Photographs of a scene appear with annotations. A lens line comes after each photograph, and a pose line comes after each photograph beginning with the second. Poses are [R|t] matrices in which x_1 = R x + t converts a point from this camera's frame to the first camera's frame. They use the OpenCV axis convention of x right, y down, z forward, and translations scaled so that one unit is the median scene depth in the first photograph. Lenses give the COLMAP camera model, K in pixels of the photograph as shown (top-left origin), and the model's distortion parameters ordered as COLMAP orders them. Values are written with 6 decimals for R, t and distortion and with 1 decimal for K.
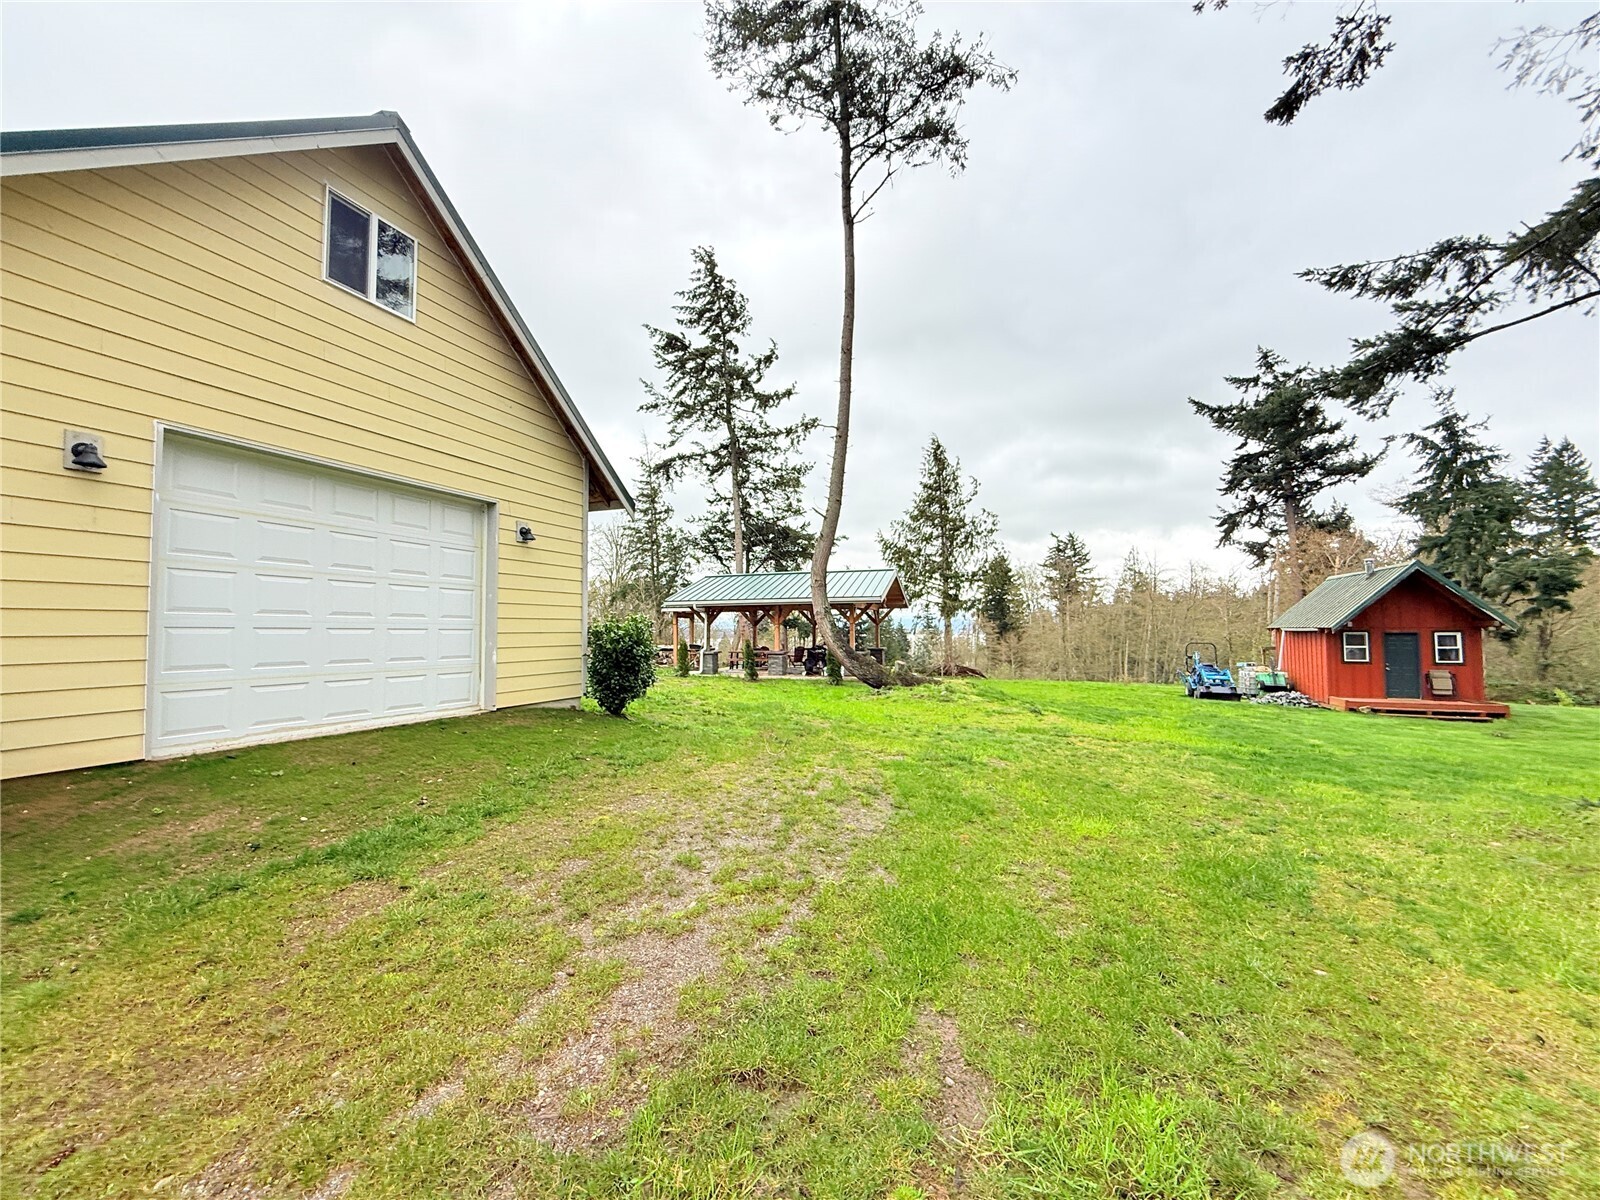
lens RADIAL K [[639.0, 0, 803.5], [0, 639.0, 603.0], [0, 0, 1]] dist [0.003175, -0.000670]
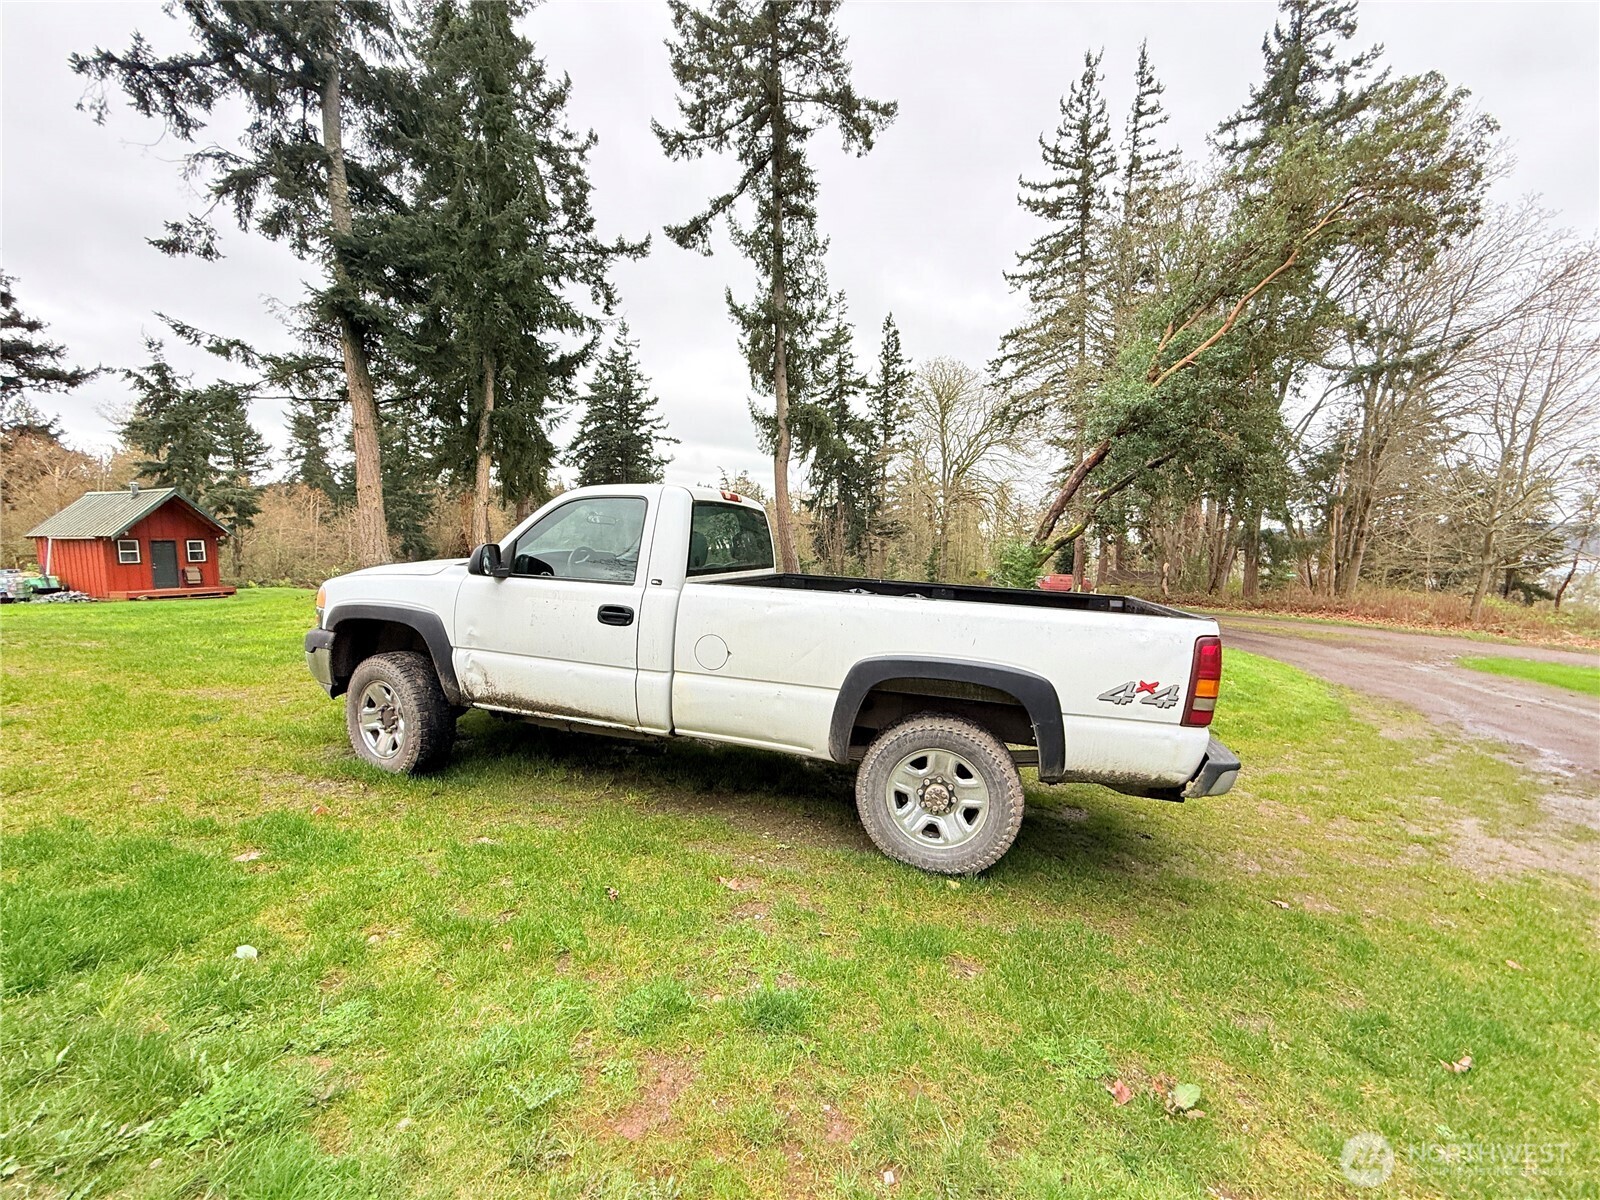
lens RADIAL K [[639.0, 0, 803.5], [0, 639.0, 603.0], [0, 0, 1]] dist [0.003175, -0.000670]
pose [[-0.041677, -0.095707, 0.994537, -0.438247], [-0.041872, 0.994694, 0.093968, -0.005426], [-0.998253, -0.037727, -0.045463, -0.269130]]
